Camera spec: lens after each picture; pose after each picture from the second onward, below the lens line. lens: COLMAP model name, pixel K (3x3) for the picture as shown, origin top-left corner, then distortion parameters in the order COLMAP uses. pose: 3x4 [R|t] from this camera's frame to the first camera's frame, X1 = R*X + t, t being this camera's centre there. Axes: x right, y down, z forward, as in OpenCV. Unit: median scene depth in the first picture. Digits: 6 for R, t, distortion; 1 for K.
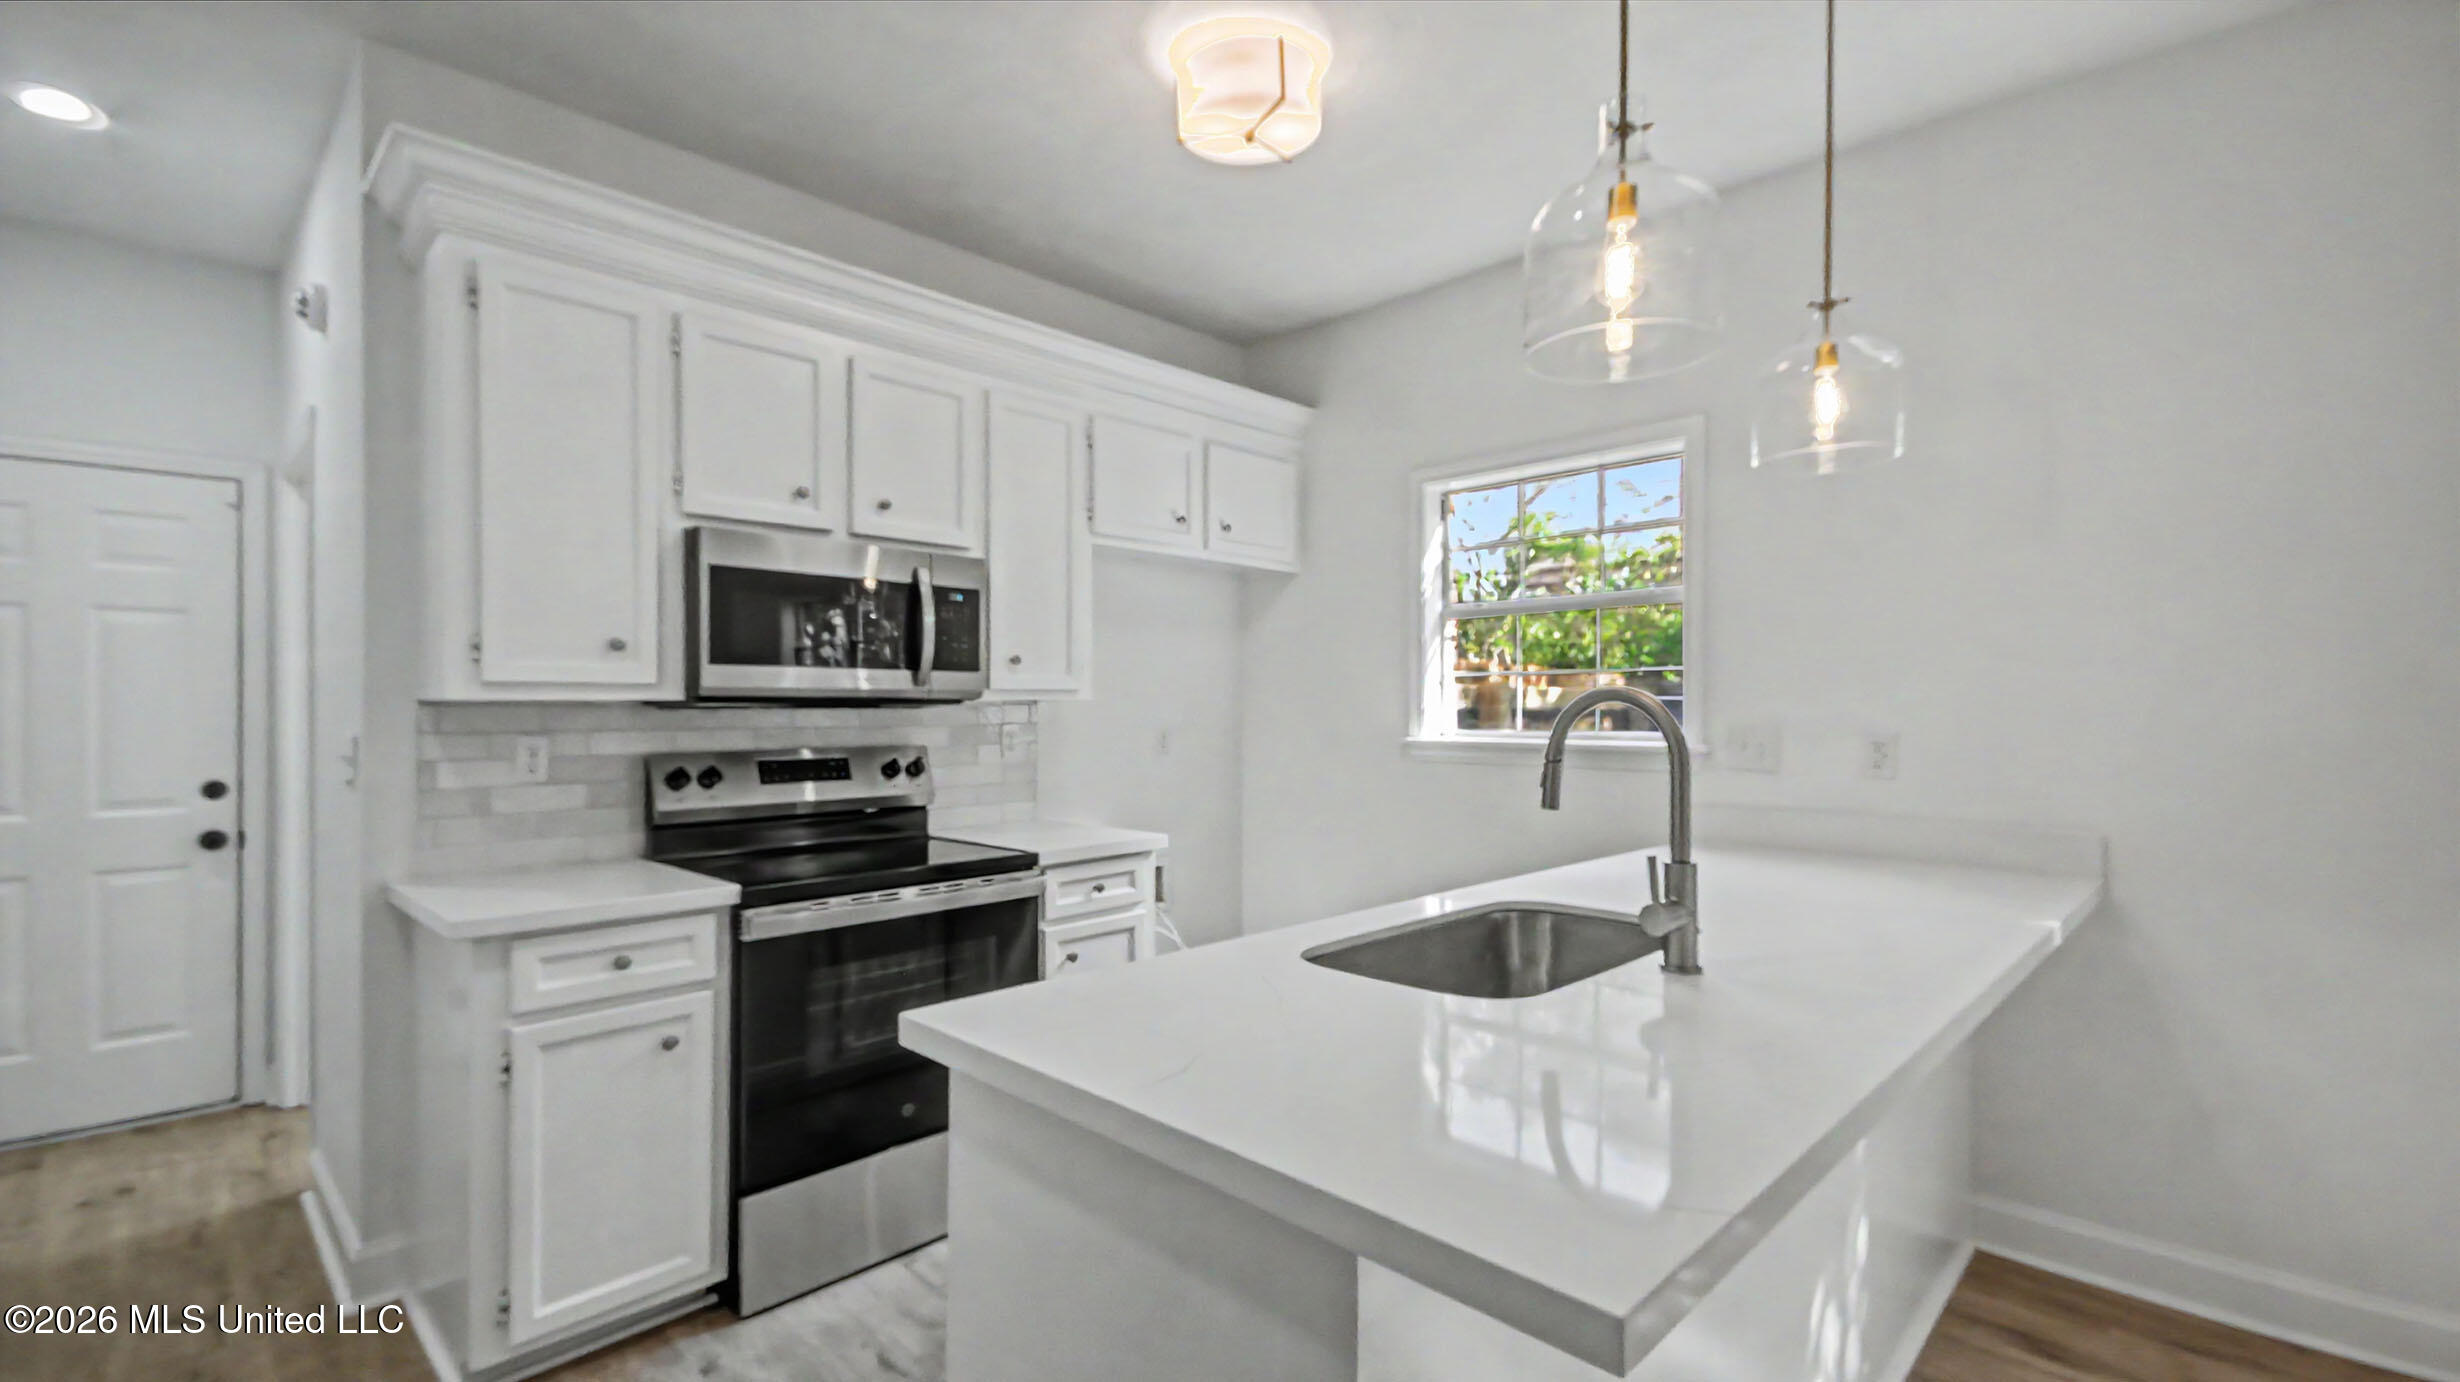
lens RADIAL K [[1066.8, 0, 1216.7], [0, 1066.8, 700.9], [0, 0, 1]] dist [0.038277, -0.000209]
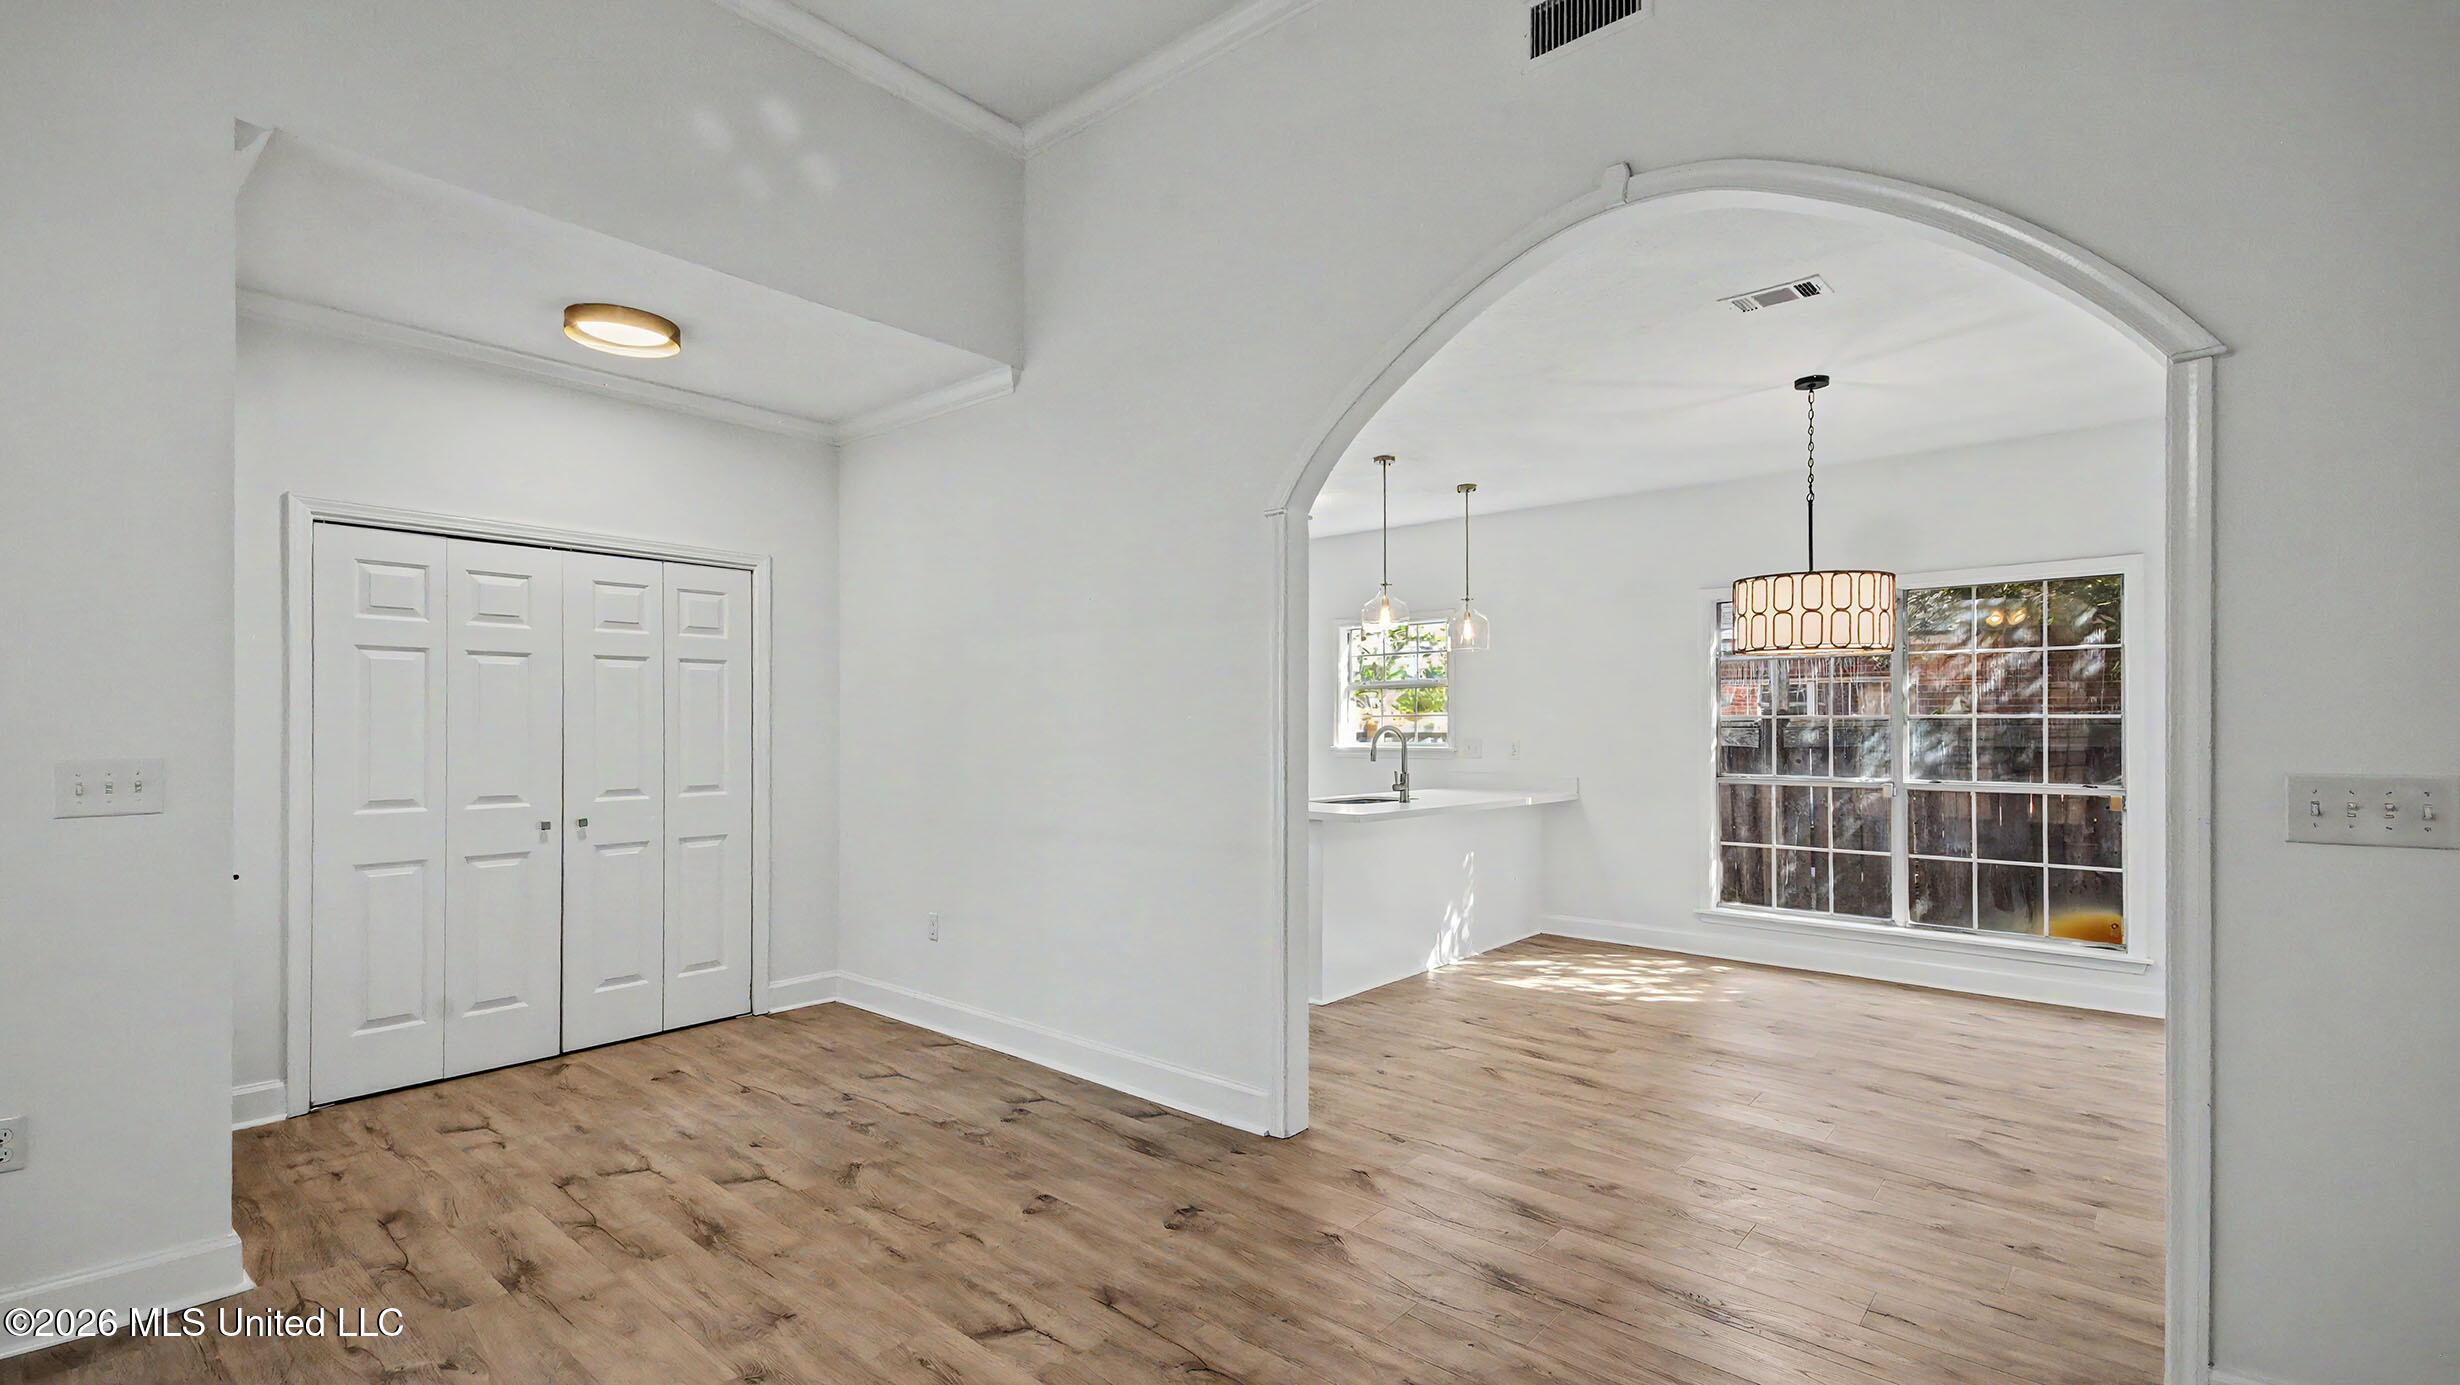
lens RADIAL K [[1091.5, 0, 1221.1], [0, 1091.5, 715.1], [0, 0, 1]] dist [0.052465, -0.017412]
pose [[0.997262, -0.002608, 0.073902, -0.254555], [0.003619, 0.999902, -0.013551, 0.000471], [-0.073859, 0.013782, 0.997173, -1.447924]]
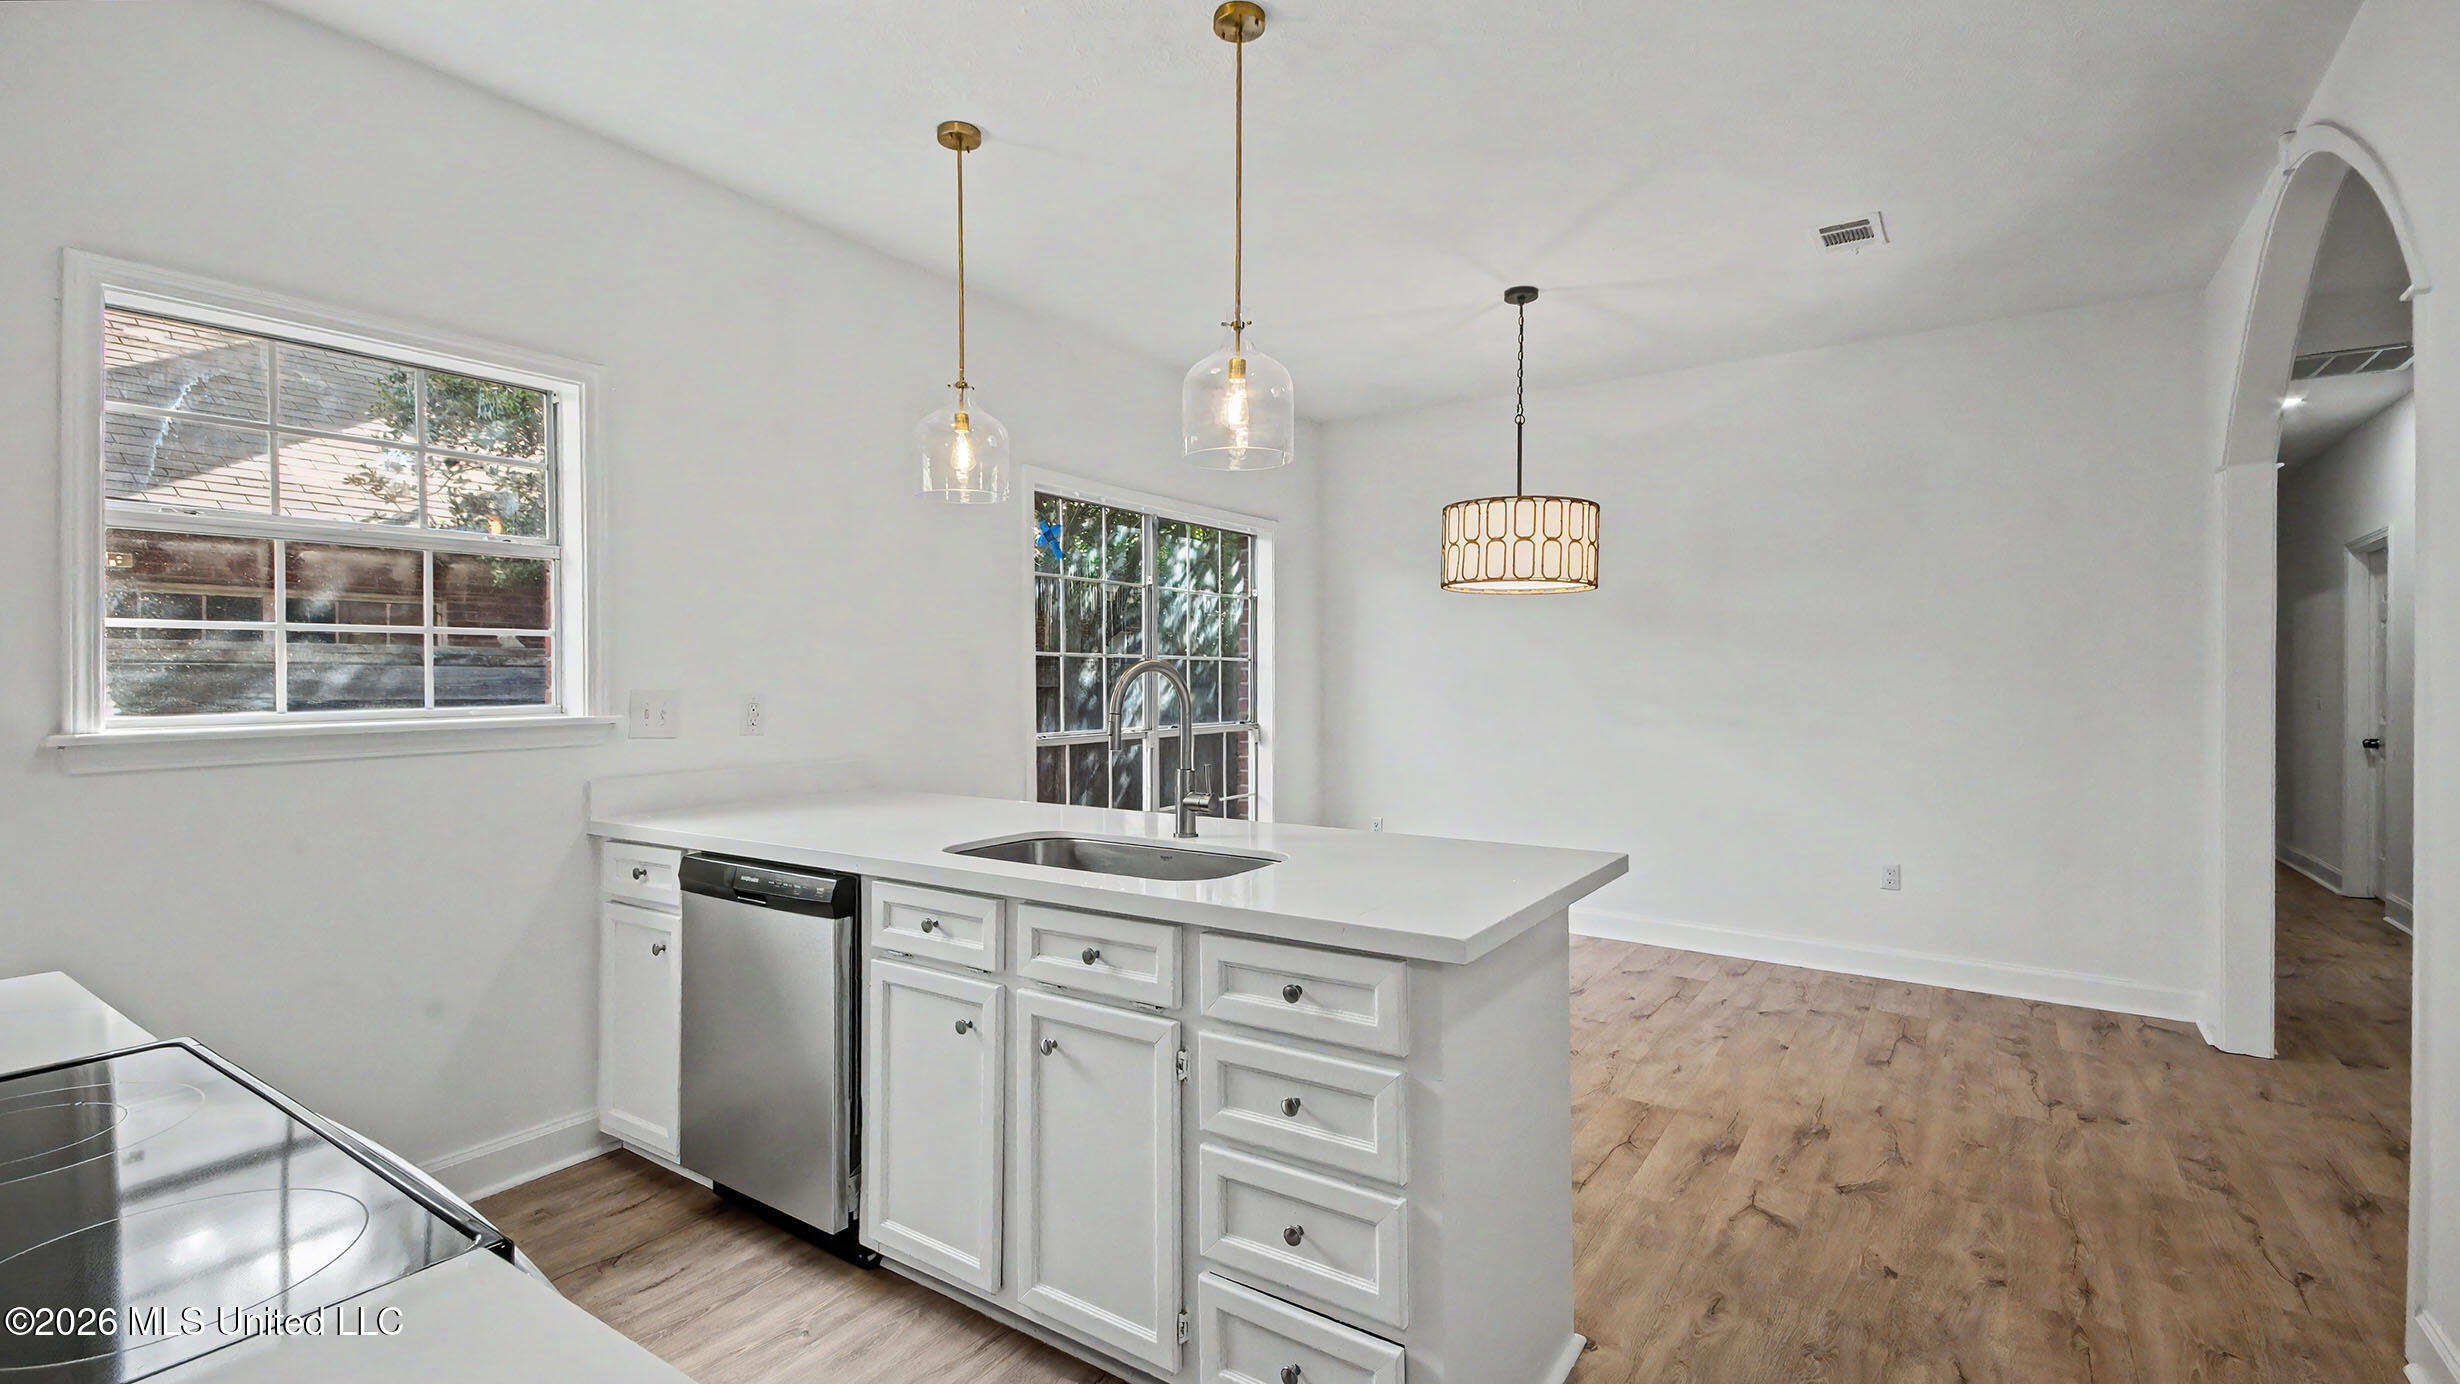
lens RADIAL K [[1116.3, 0, 1189.9], [0, 1116.3, 681.5], [0, 0, 1]] dist [0.000542, 0.000038]
pose [[-0.147008, -0.007217, 0.989109, -0.657350], [-0.002575, 0.999973, 0.006914, 0.008139], [-0.989132, -0.001531, -0.147023, 0.648921]]
